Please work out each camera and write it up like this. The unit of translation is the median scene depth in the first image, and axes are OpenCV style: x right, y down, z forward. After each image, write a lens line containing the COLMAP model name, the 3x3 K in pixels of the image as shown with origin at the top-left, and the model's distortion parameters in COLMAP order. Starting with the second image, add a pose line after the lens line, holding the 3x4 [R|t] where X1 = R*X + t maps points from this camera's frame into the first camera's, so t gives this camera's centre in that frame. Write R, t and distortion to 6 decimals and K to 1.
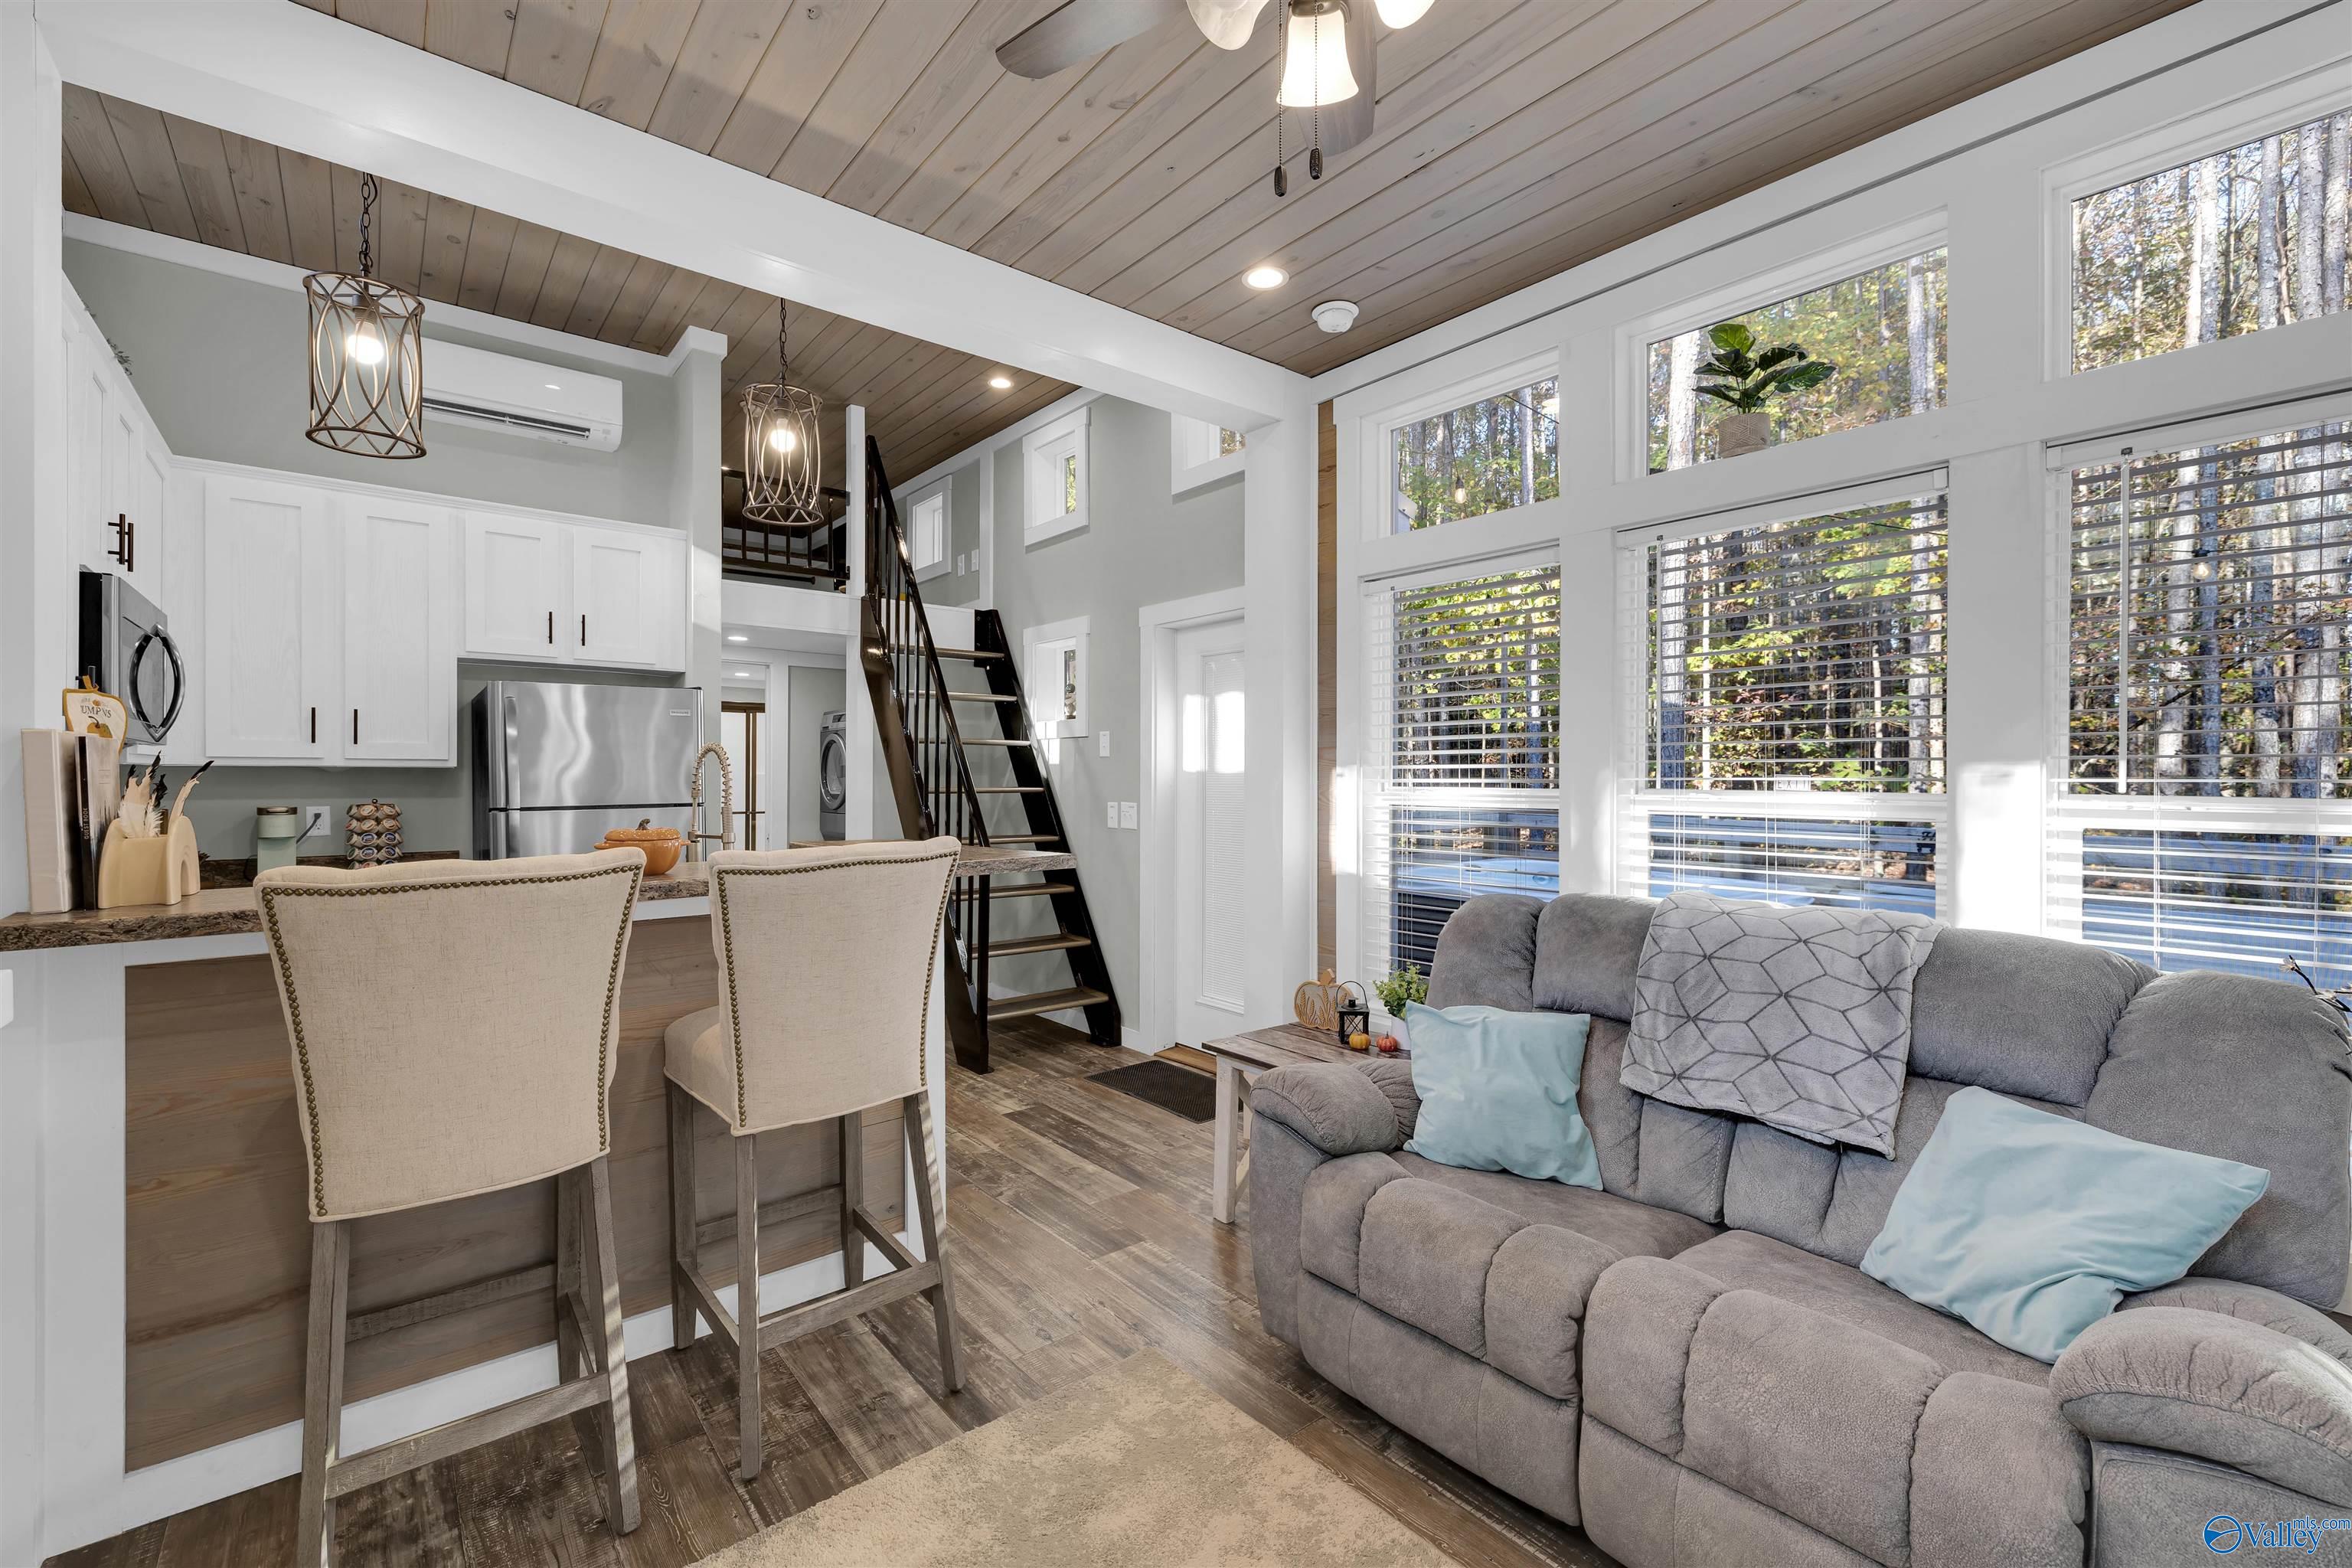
lens RADIAL K [[987.4, 0, 1178.1], [0, 987.4, 775.6], [0, 0, 1]] dist [-0.000693, -0.000201]
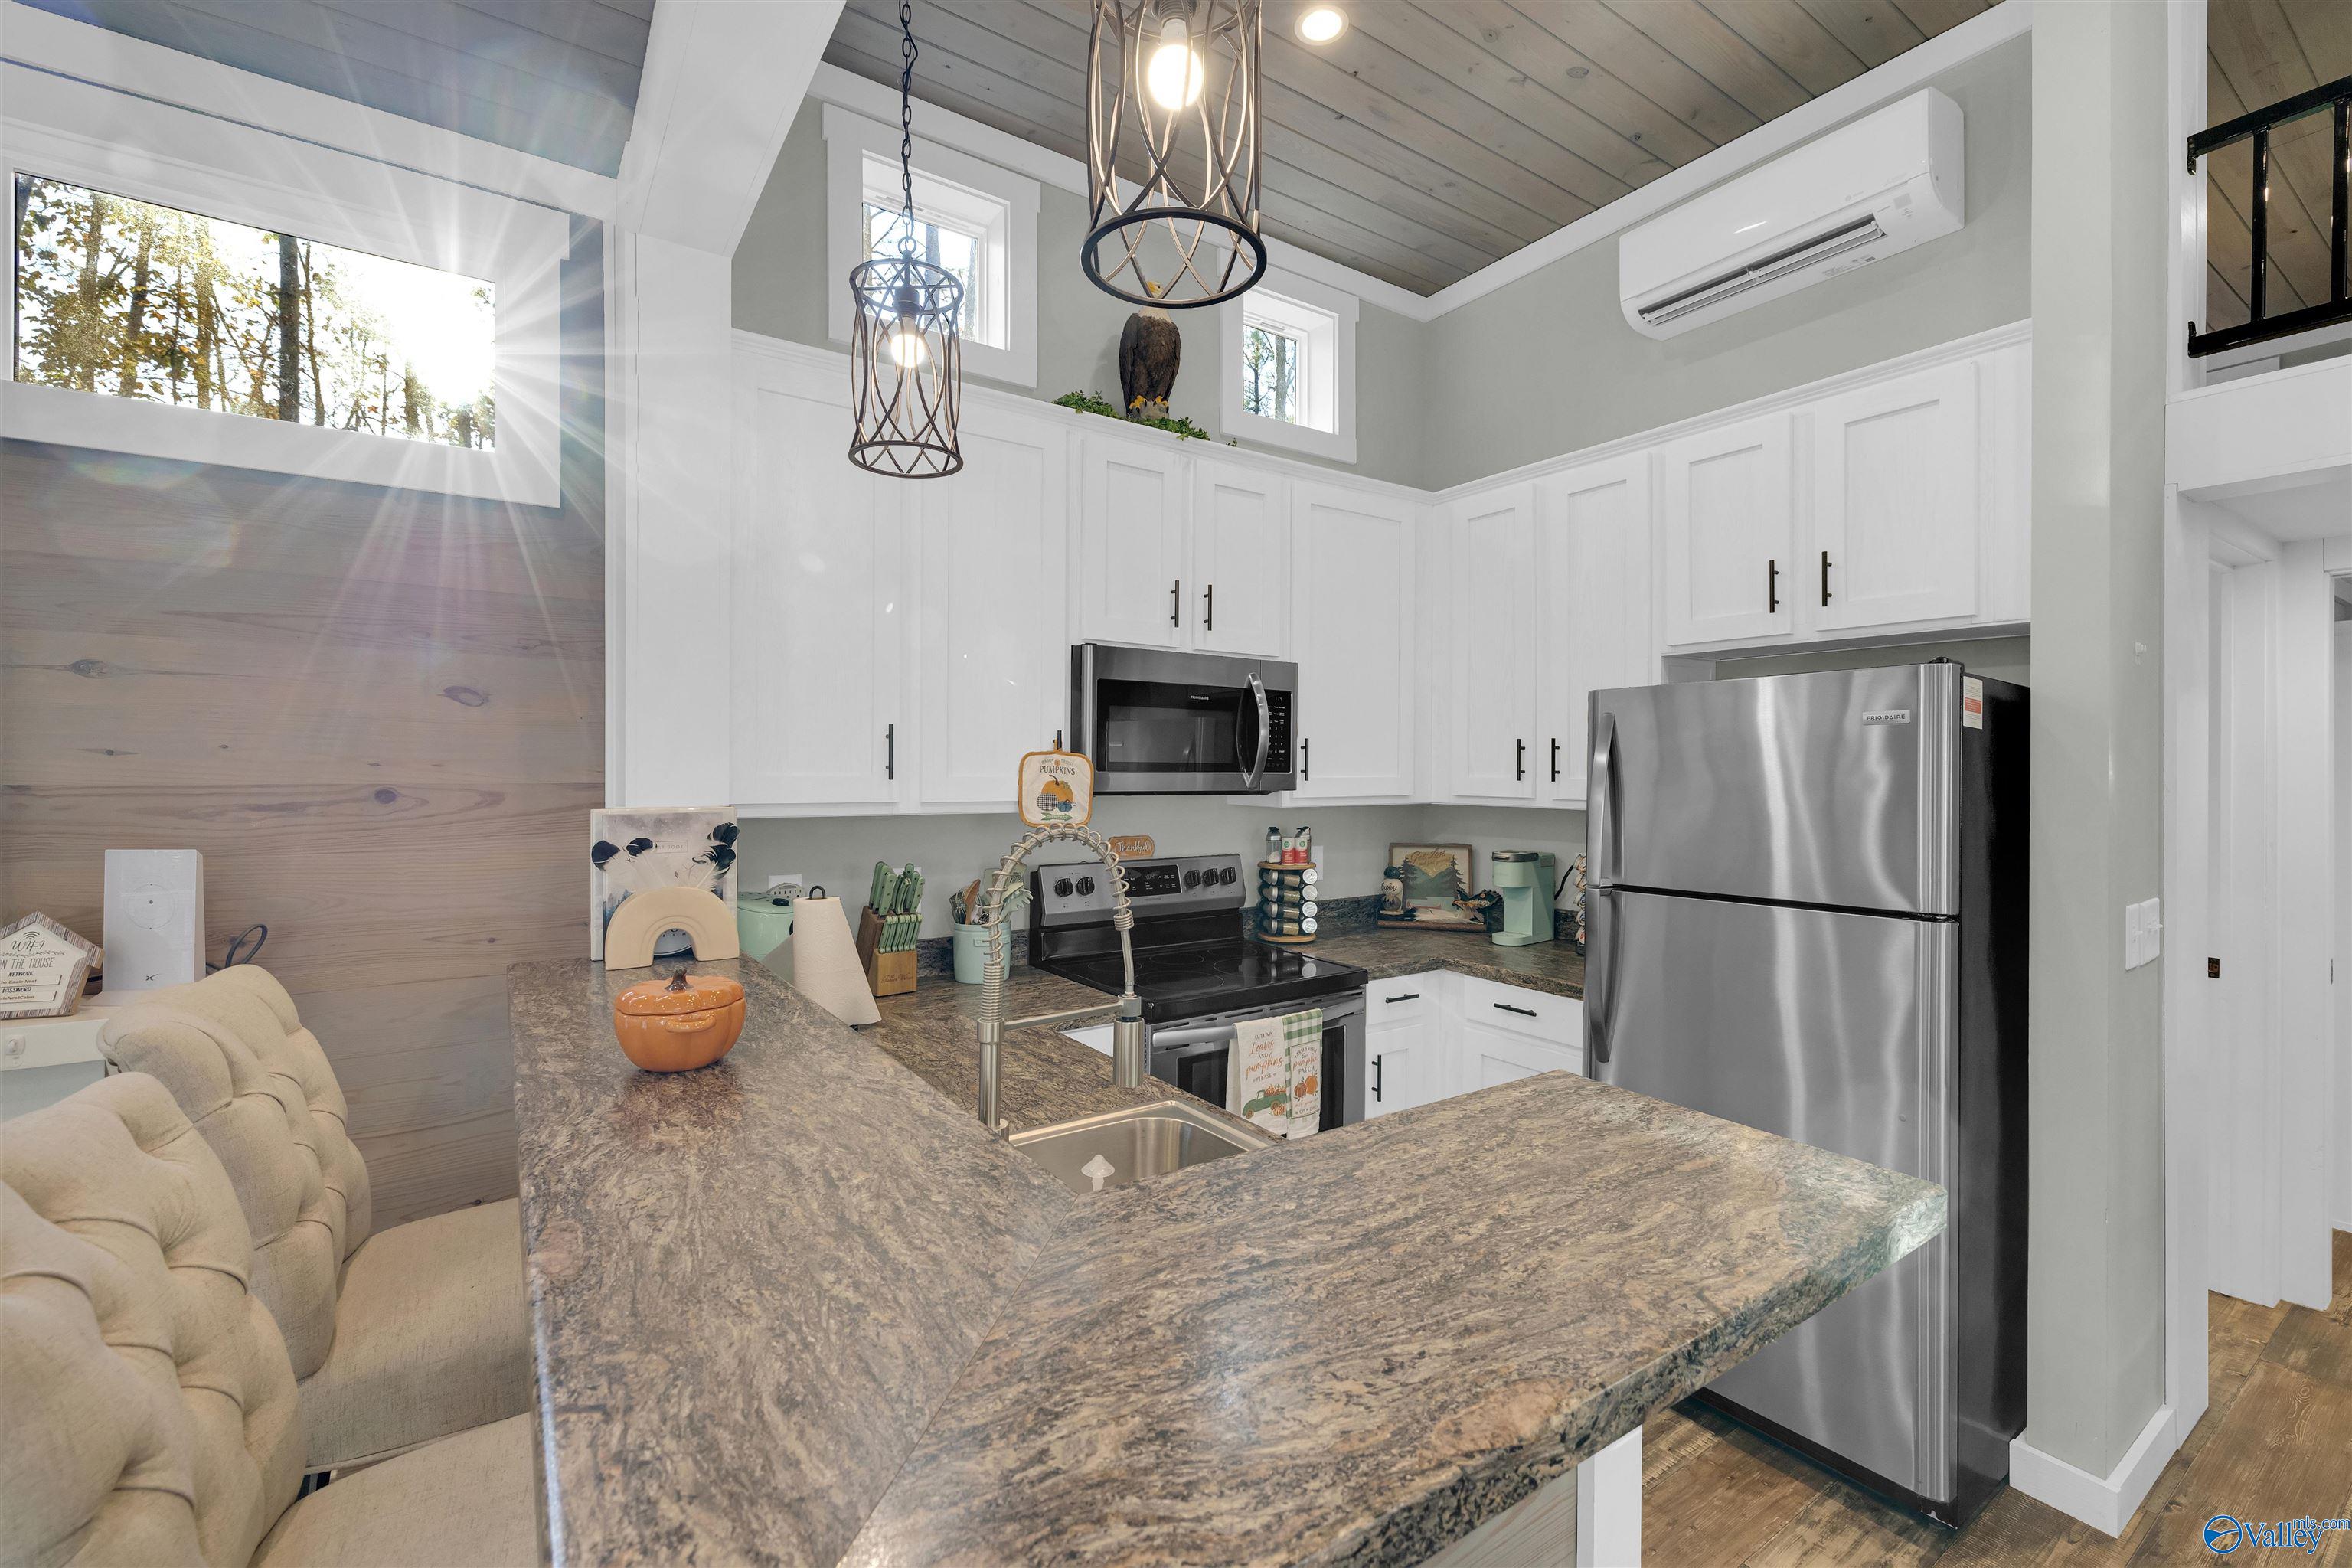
lens RADIAL K [[985.4, 0, 1164.5], [0, 985.4, 769.7], [0, 0, 1]] dist [-0.002213, -0.000160]
pose [[-0.101517, -0.000804, -0.994833, -0.000864], [-0.002307, 0.999997, -0.000573, -0.064505], [0.994831, 0.002237, -0.101519, 1.214848]]
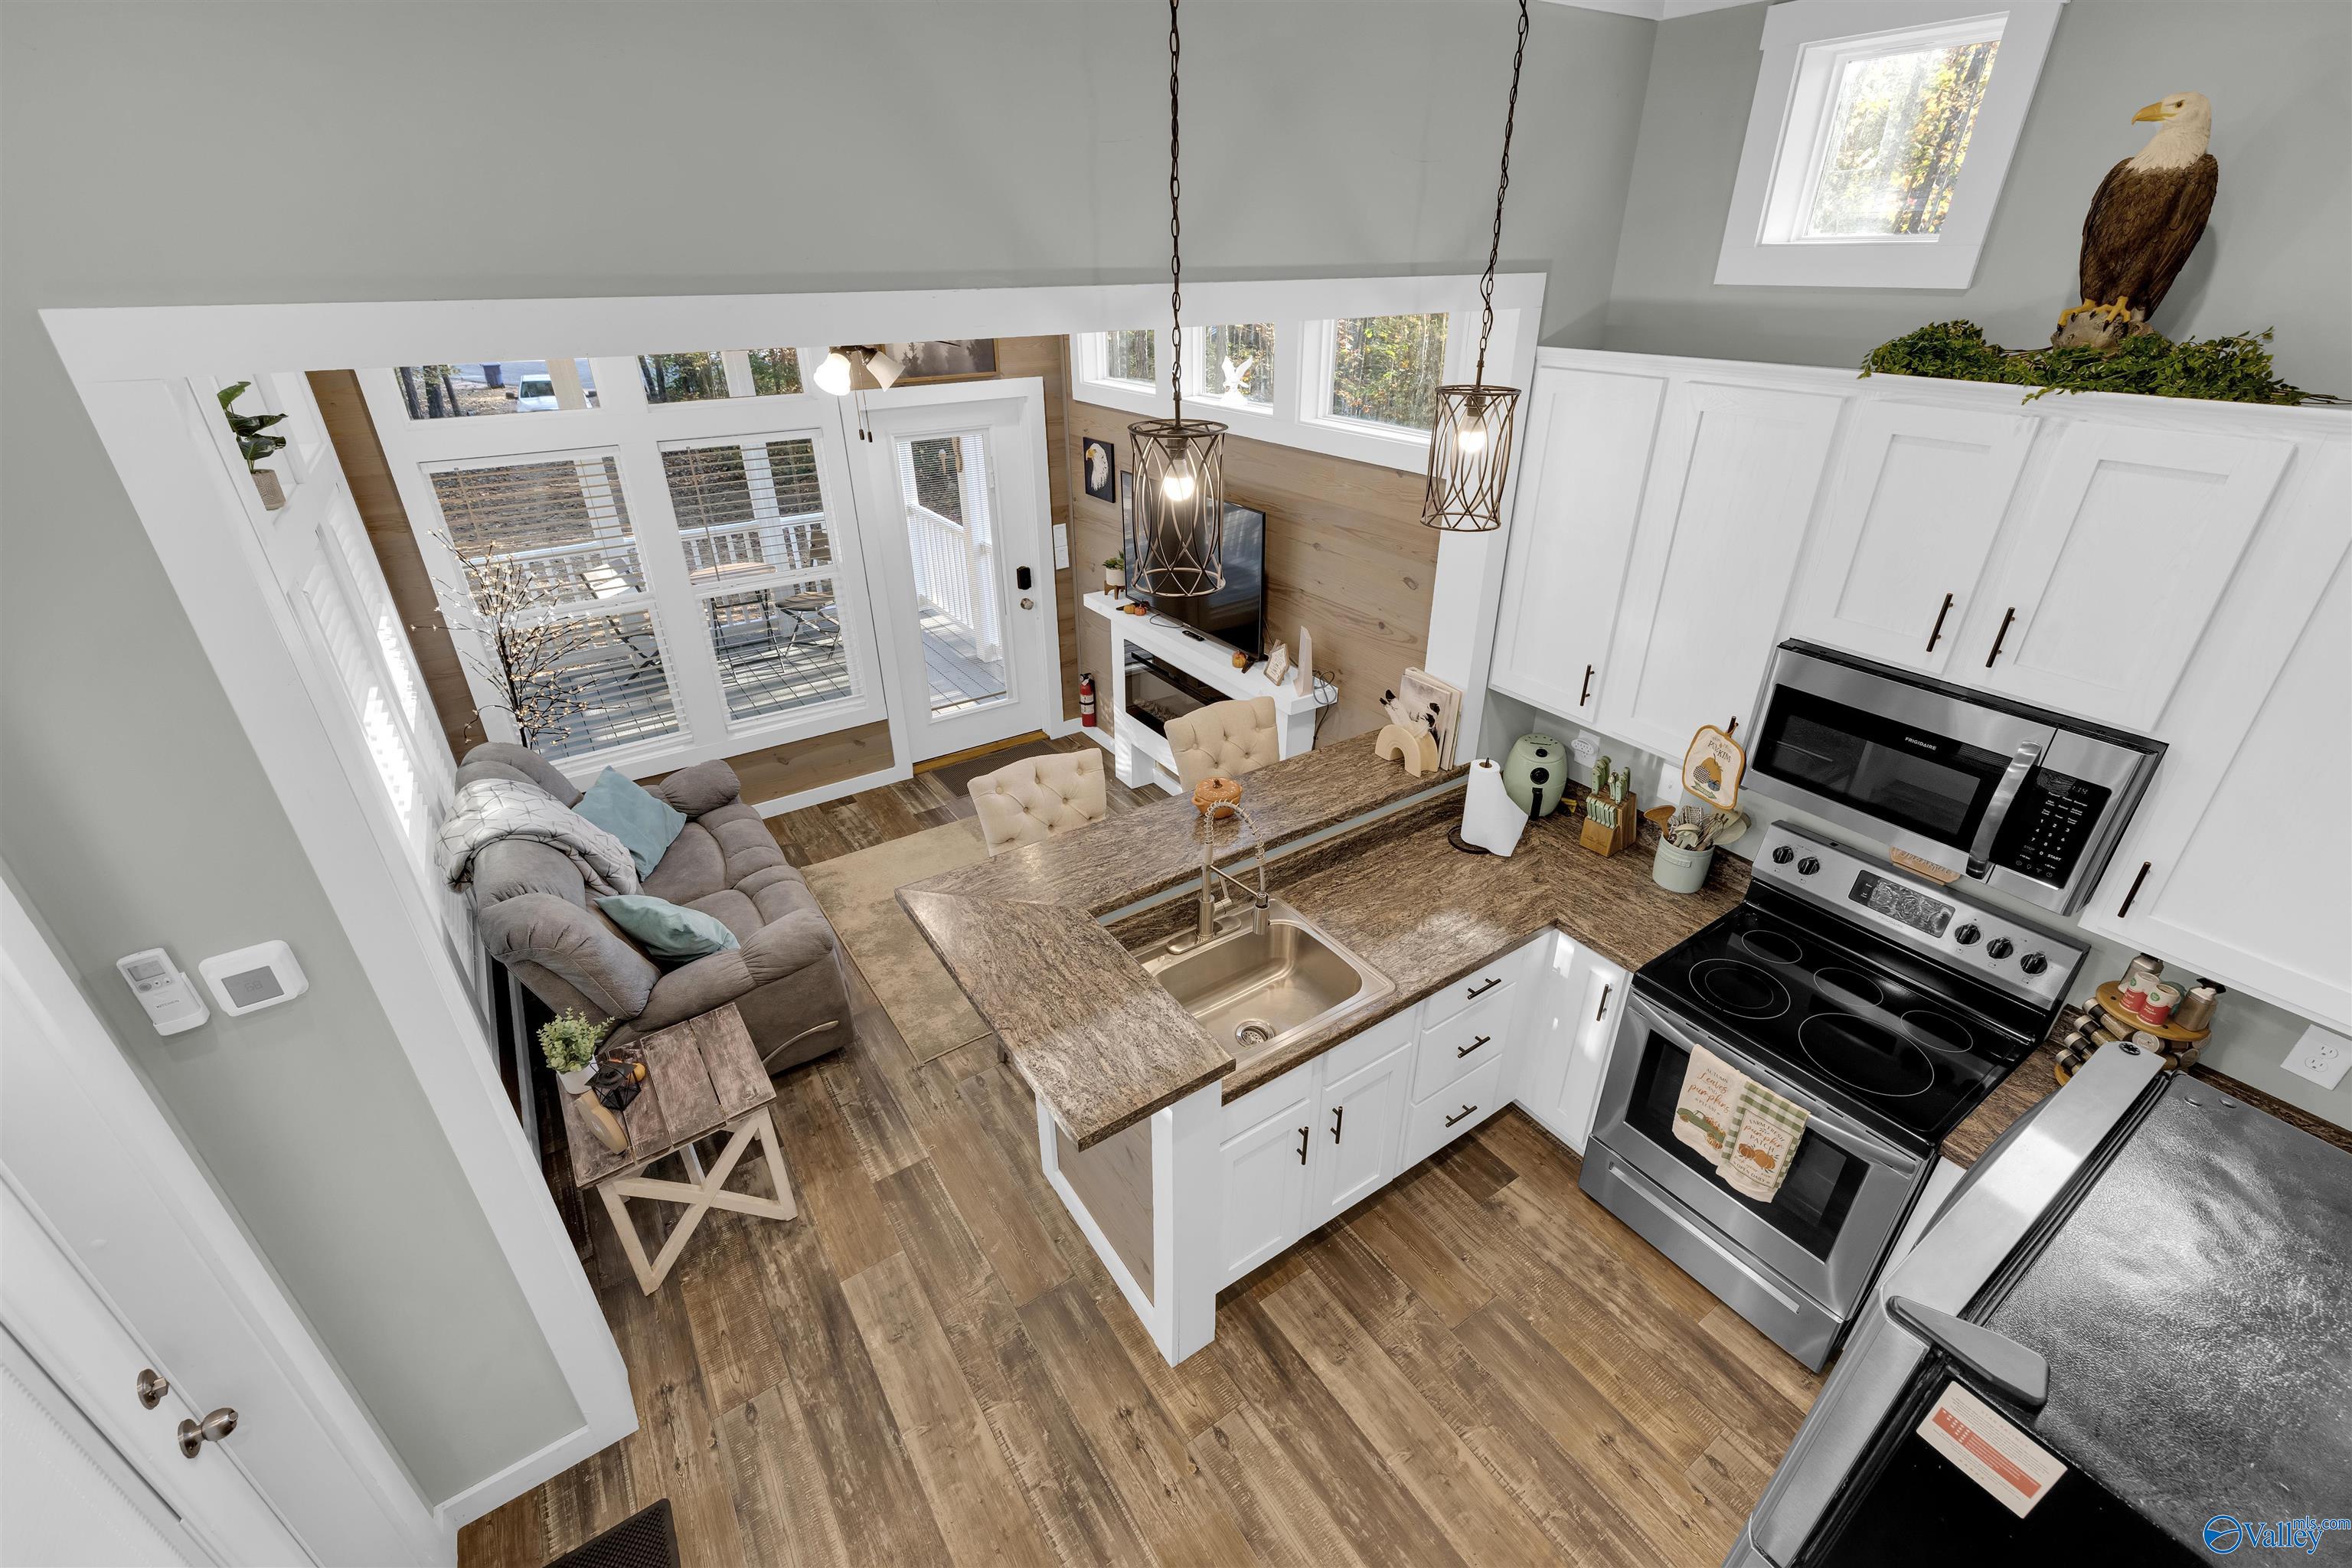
lens RADIAL K [[987.4, 0, 1178.1], [0, 987.4, 775.6], [0, 0, 1]] dist [-0.000693, -0.000201]
pose [[-0.994967, -0.039892, 0.091920, -0.559962], [0.007534, 0.884956, 0.465613, -0.579494], [-0.099919, 0.463962, -0.880202, 2.071766]]
